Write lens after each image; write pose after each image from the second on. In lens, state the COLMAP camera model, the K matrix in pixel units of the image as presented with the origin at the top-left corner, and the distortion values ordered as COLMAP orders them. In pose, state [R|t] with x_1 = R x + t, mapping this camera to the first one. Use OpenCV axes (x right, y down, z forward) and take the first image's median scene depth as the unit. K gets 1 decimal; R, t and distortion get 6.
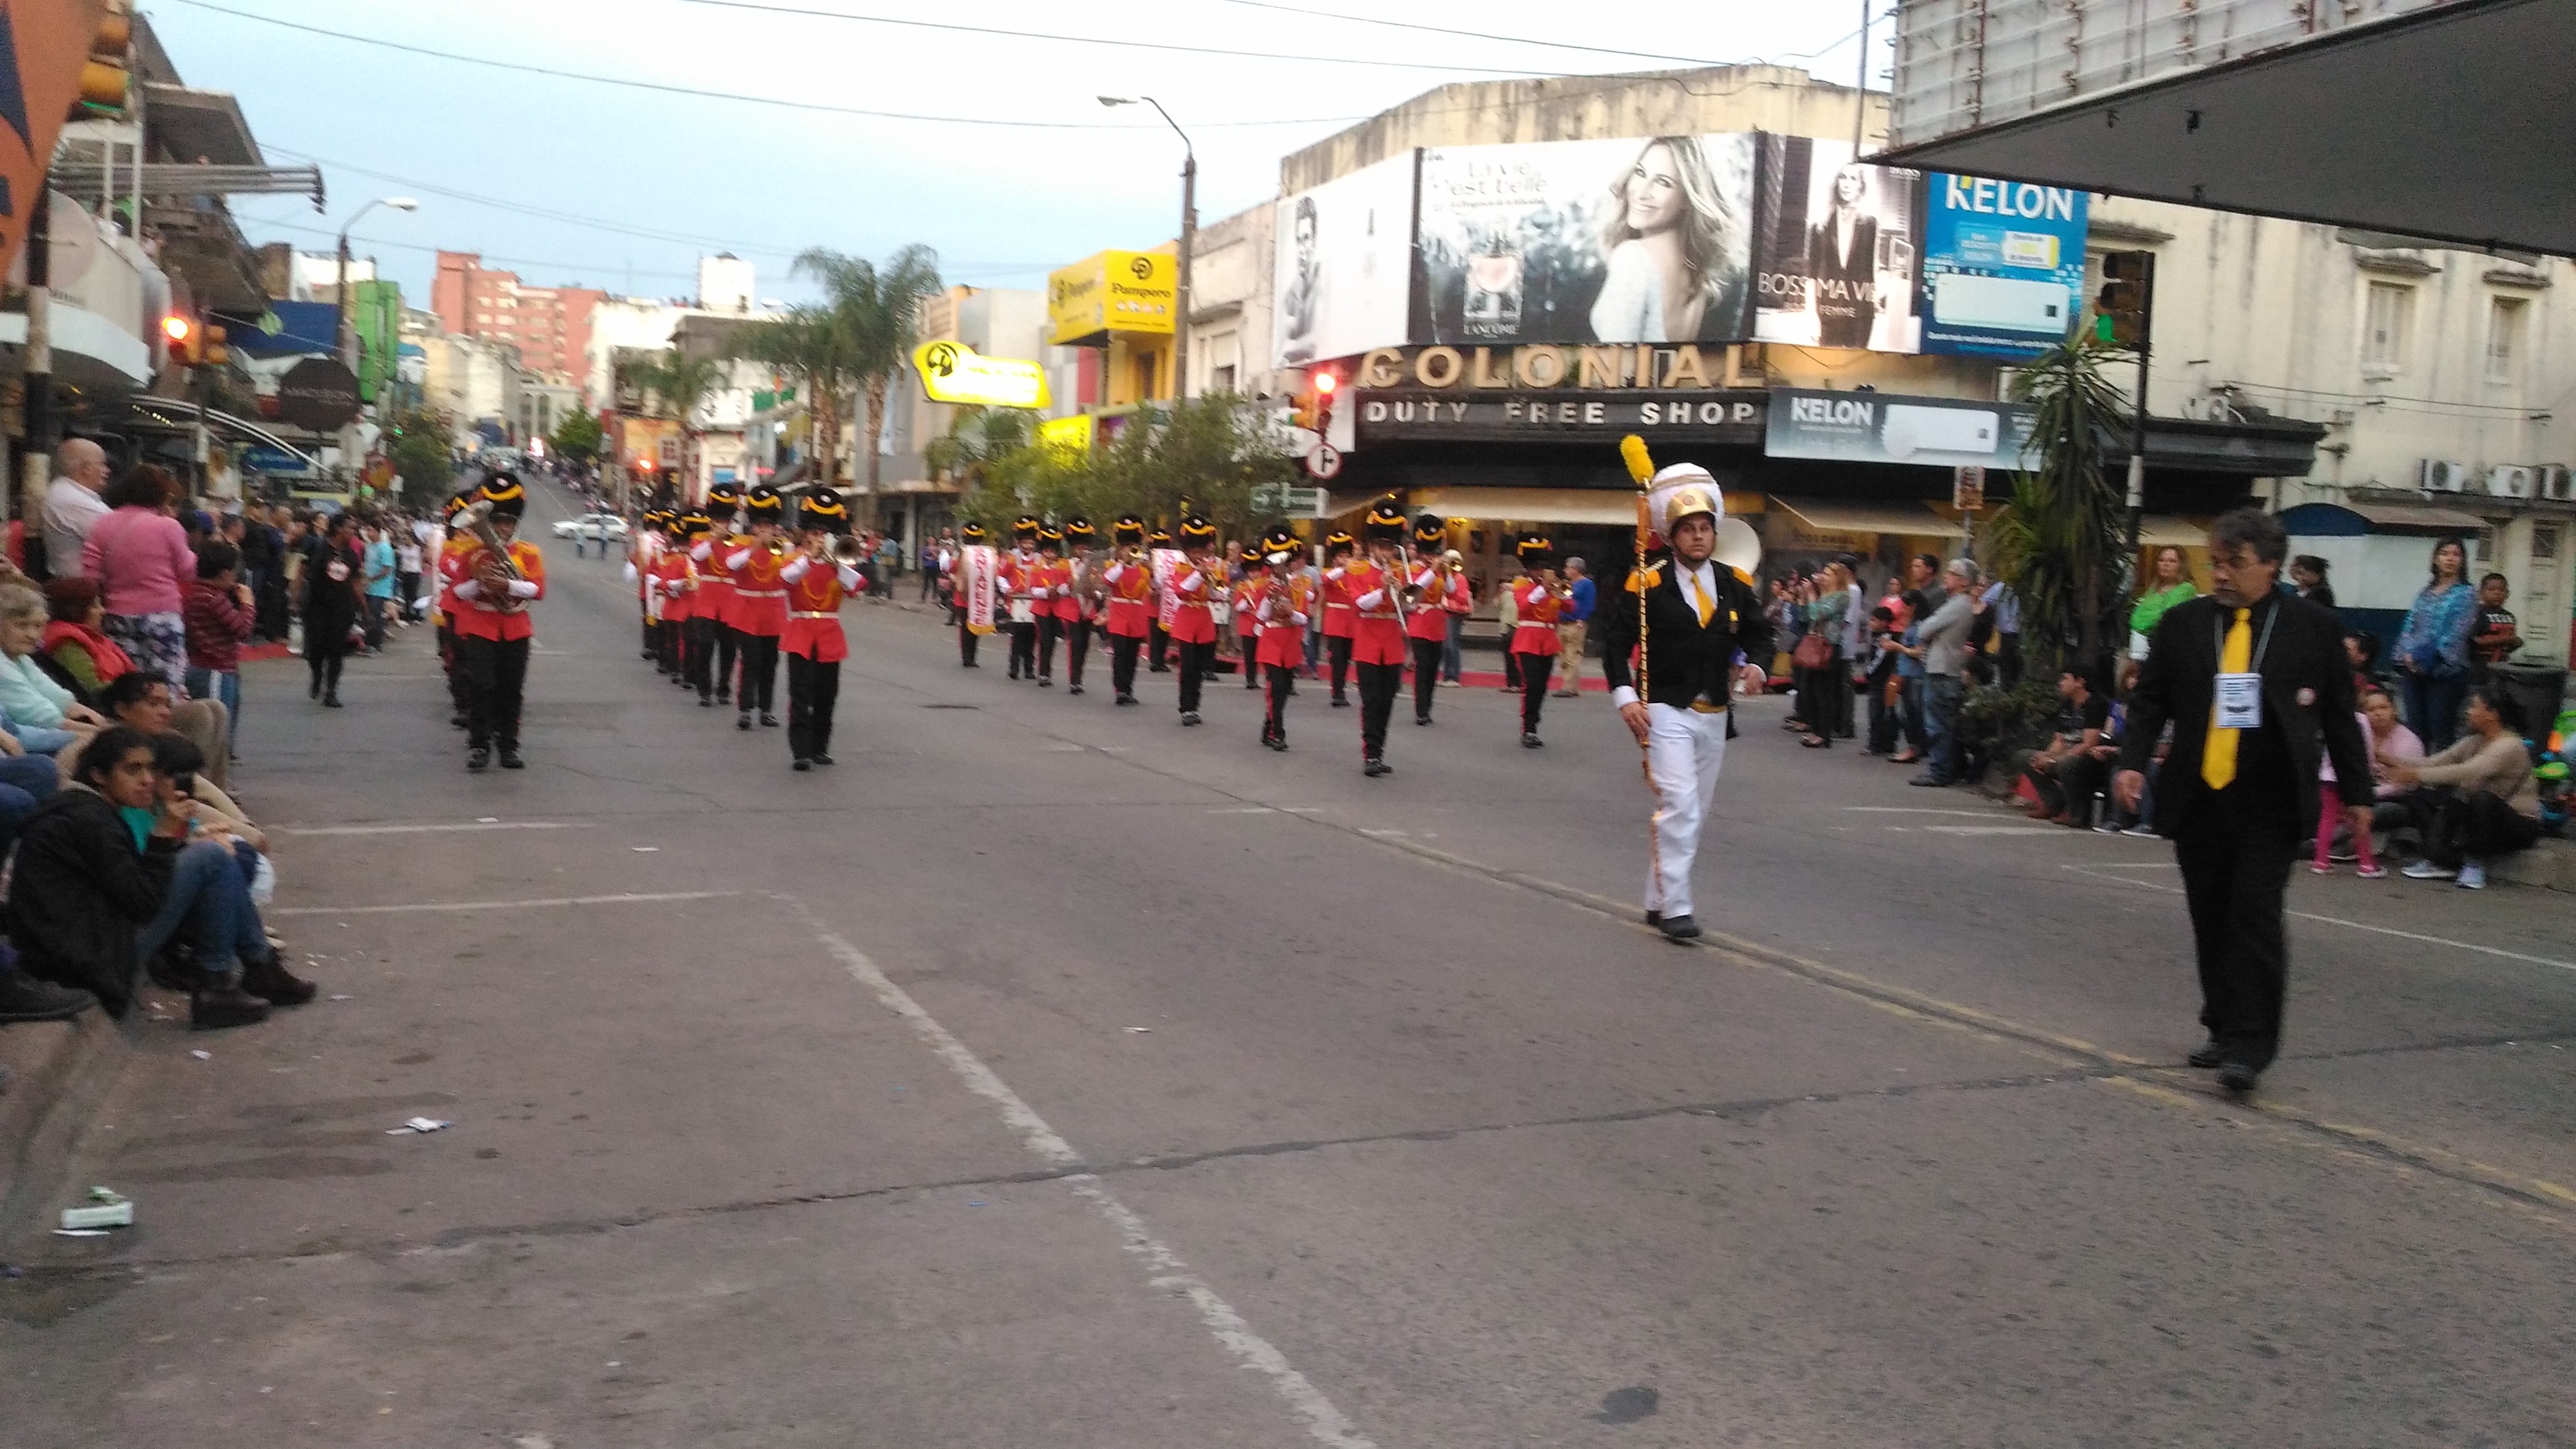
lens RADIAL K [[2133.1, 0, 1313.6], [0, 2133.1, 742.5], [0, 0, 1]] dist [0.124443, -0.255636]
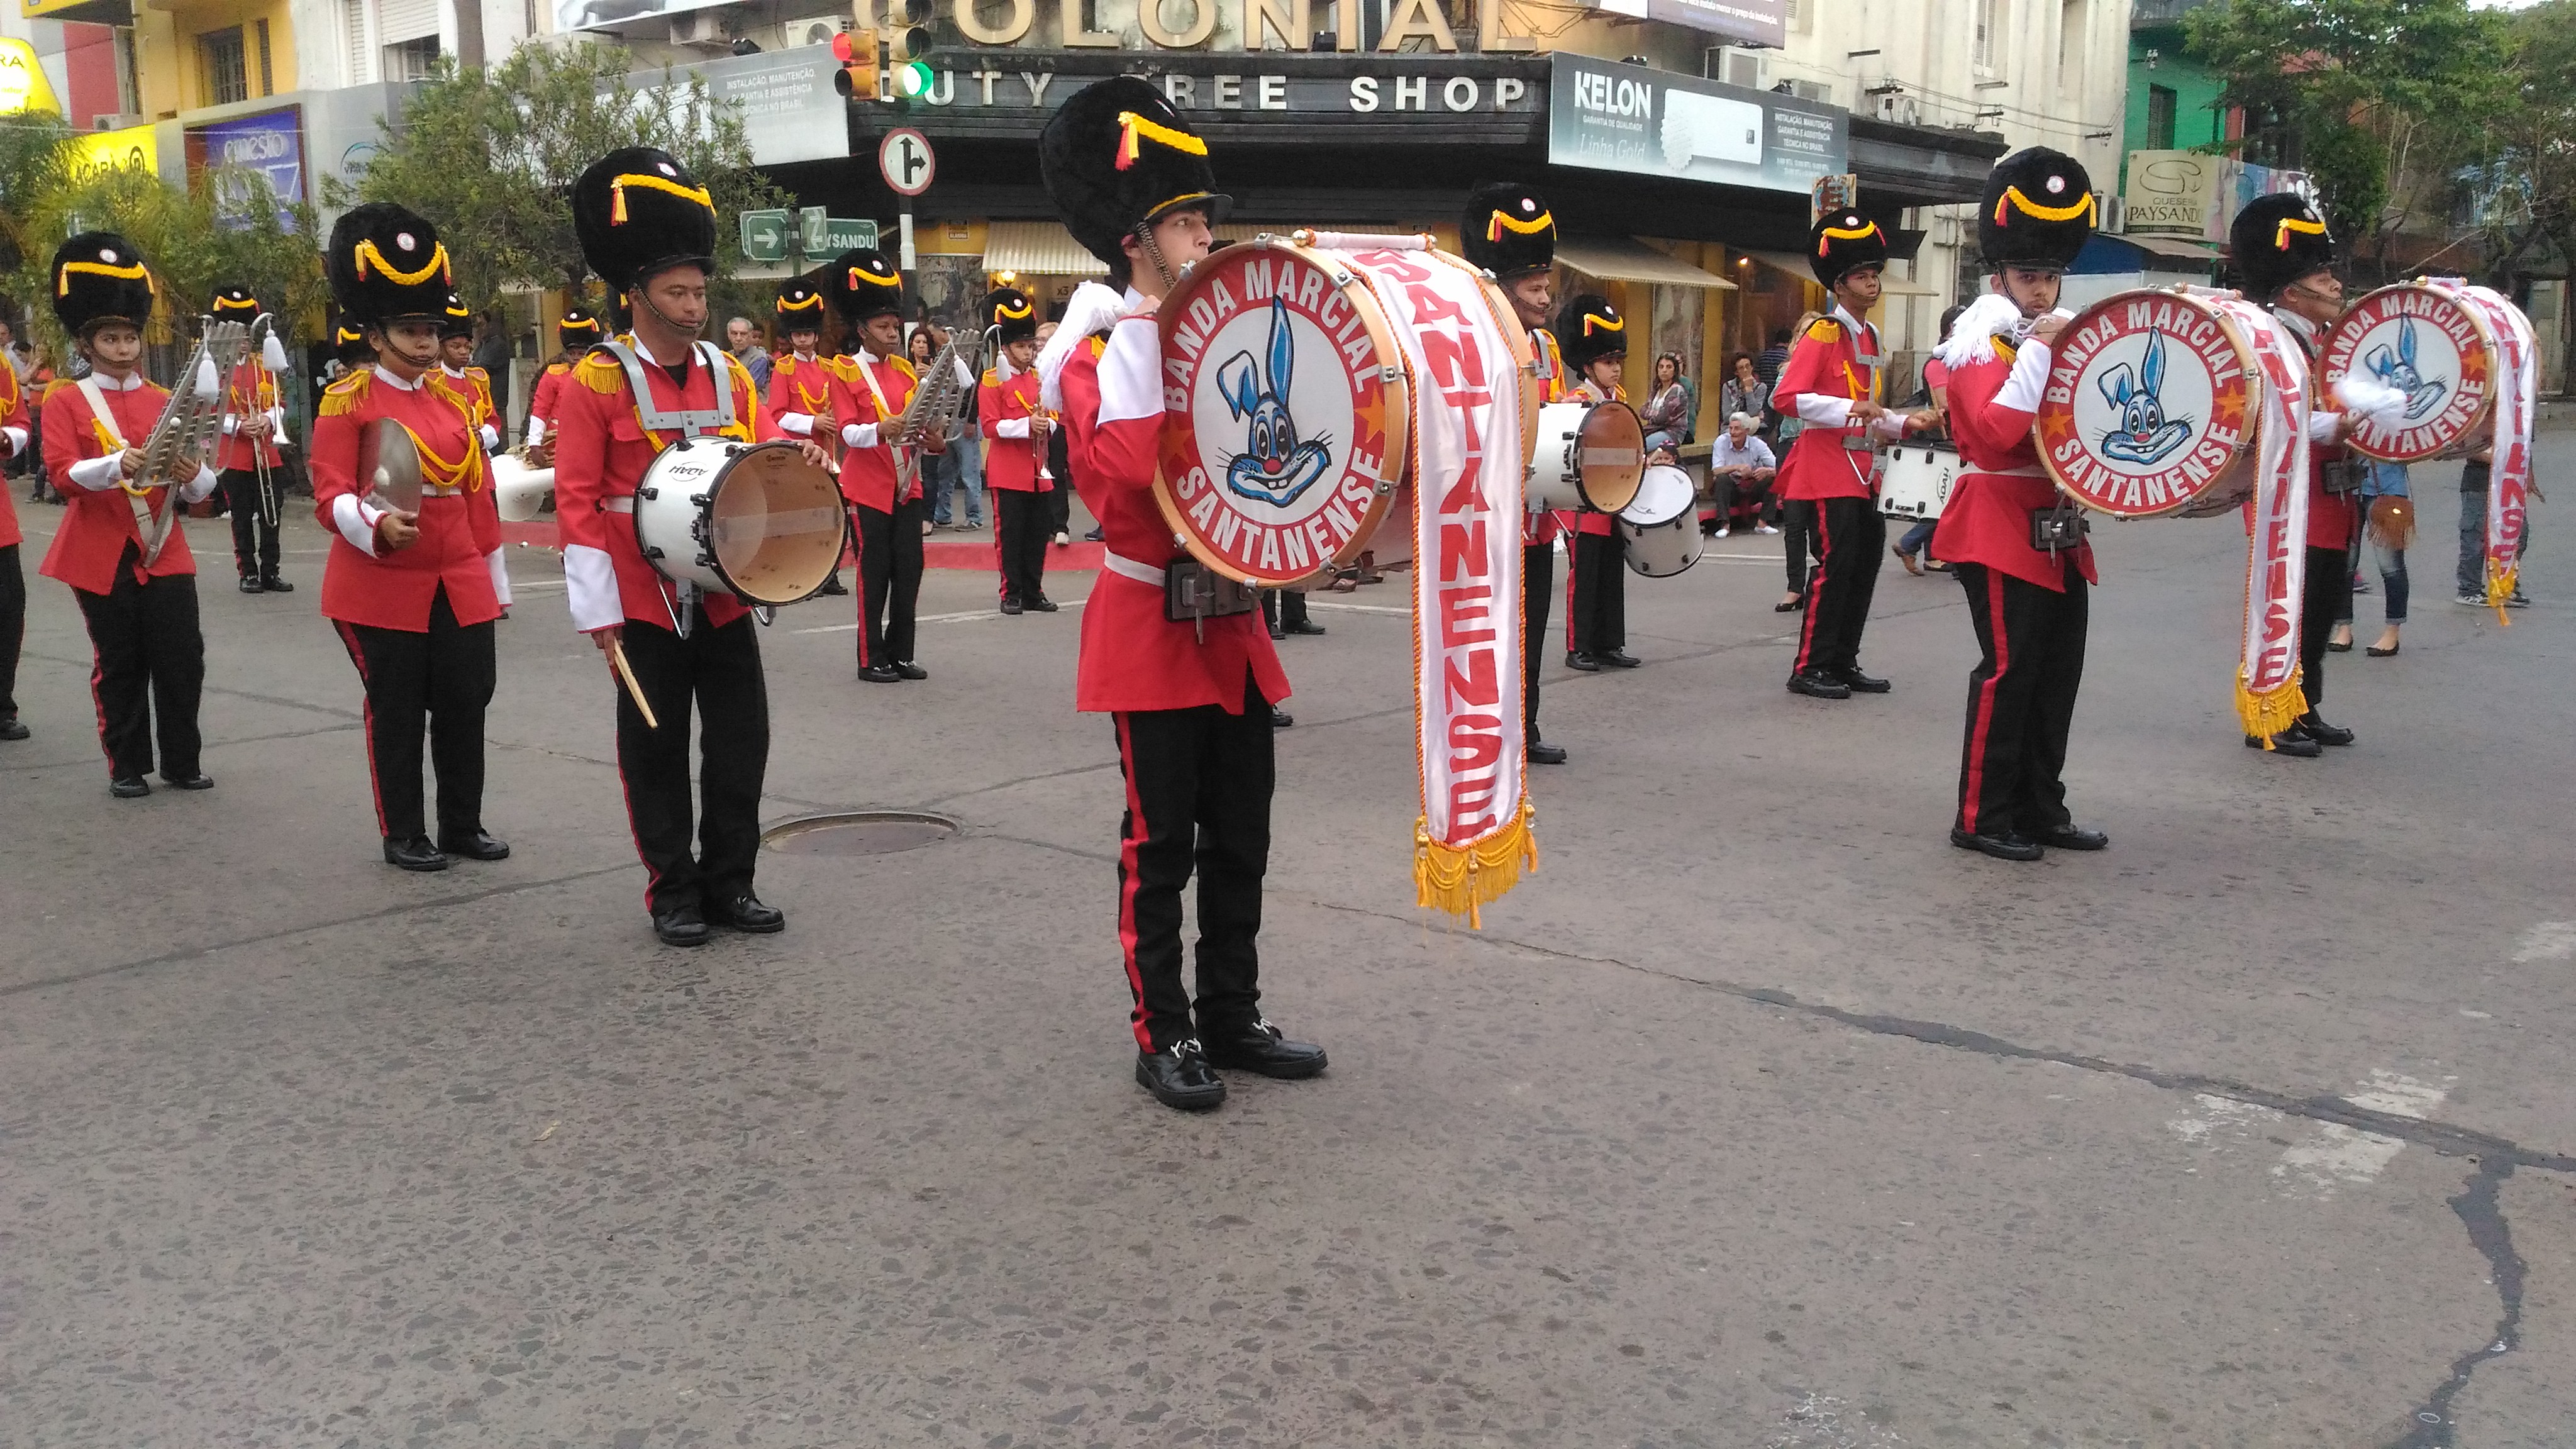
lens RADIAL K [[2126.4, 0, 1314.0], [0, 2126.4, 739.7], [0, 0, 1]] dist [0.130054, -0.266271]
pose [[0.886430, -0.116684, 0.447915, -0.154373], [0.071692, 0.990637, 0.116186, -0.040258], [-0.457278, -0.070878, 0.886495, 0.432096]]
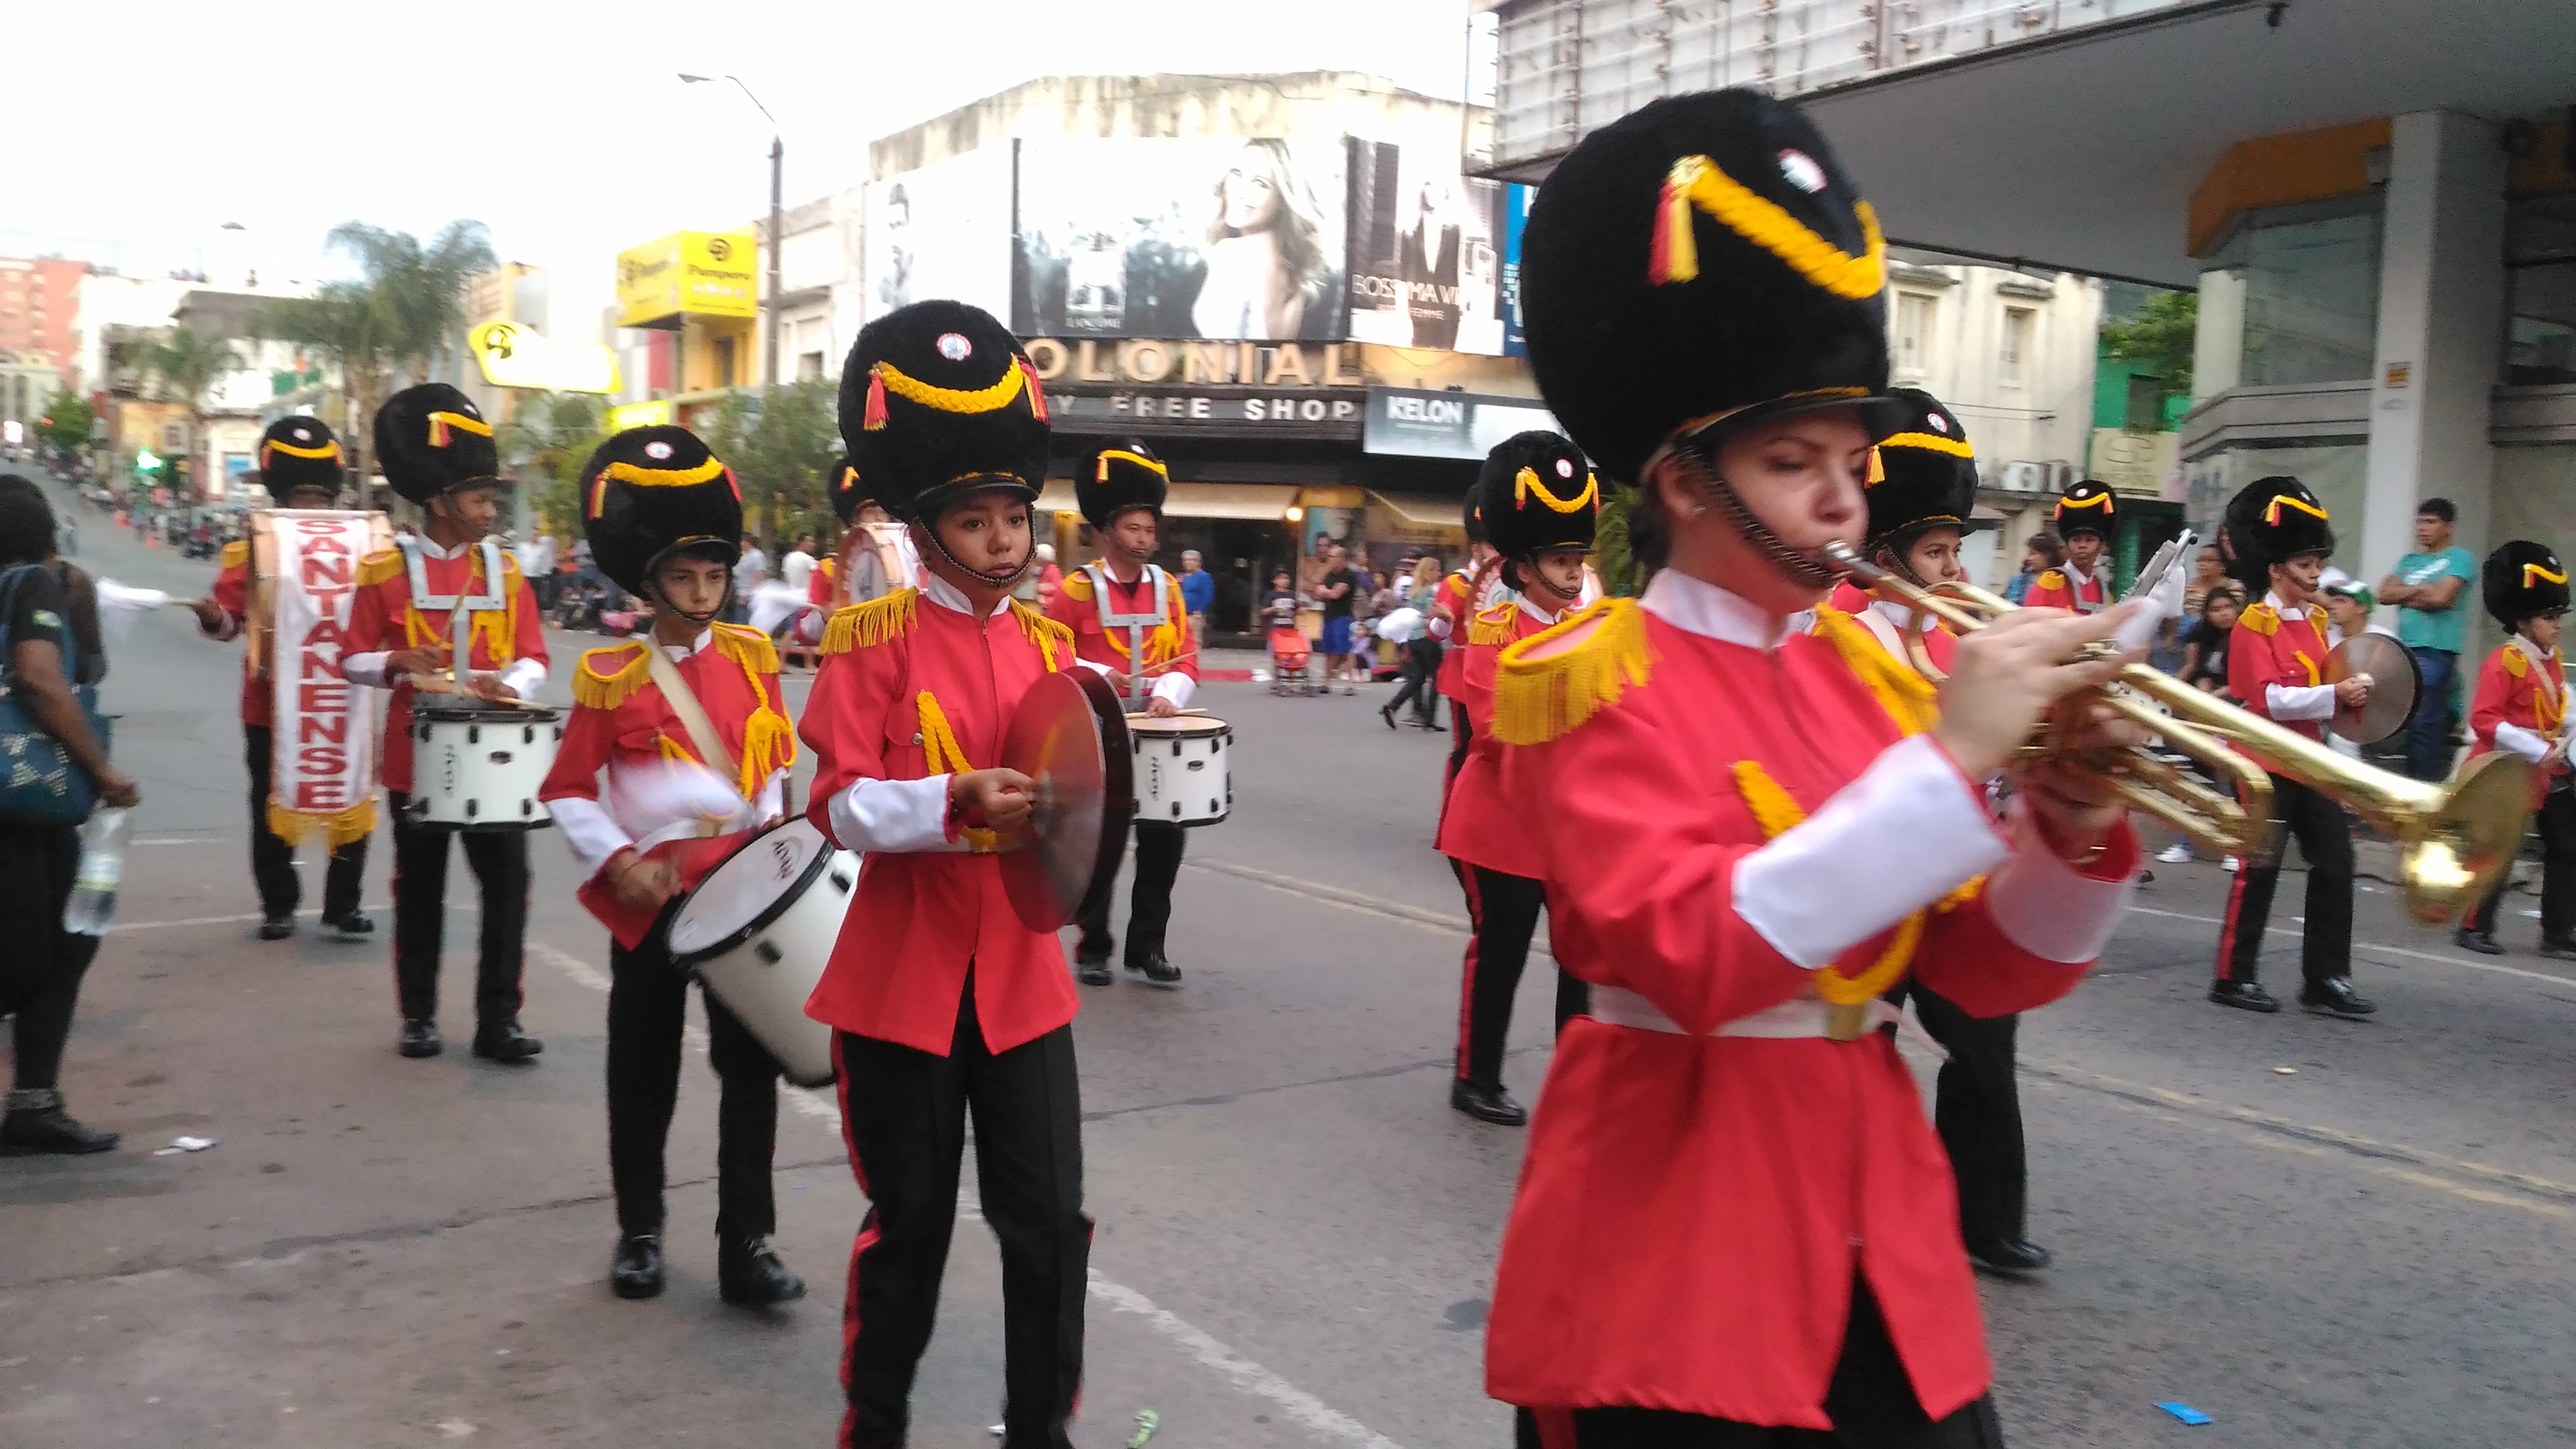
lens RADIAL K [[2139.6, 0, 1320.2], [0, 2139.6, 740.1], [0, 0, 1]] dist [0.129060, -0.260185]
pose [[0.980426, -0.021726, 0.195683, -0.015712], [0.021214, 0.999764, 0.004715, 0.000096], [-0.195739, -0.000472, 0.980656, -0.009506]]
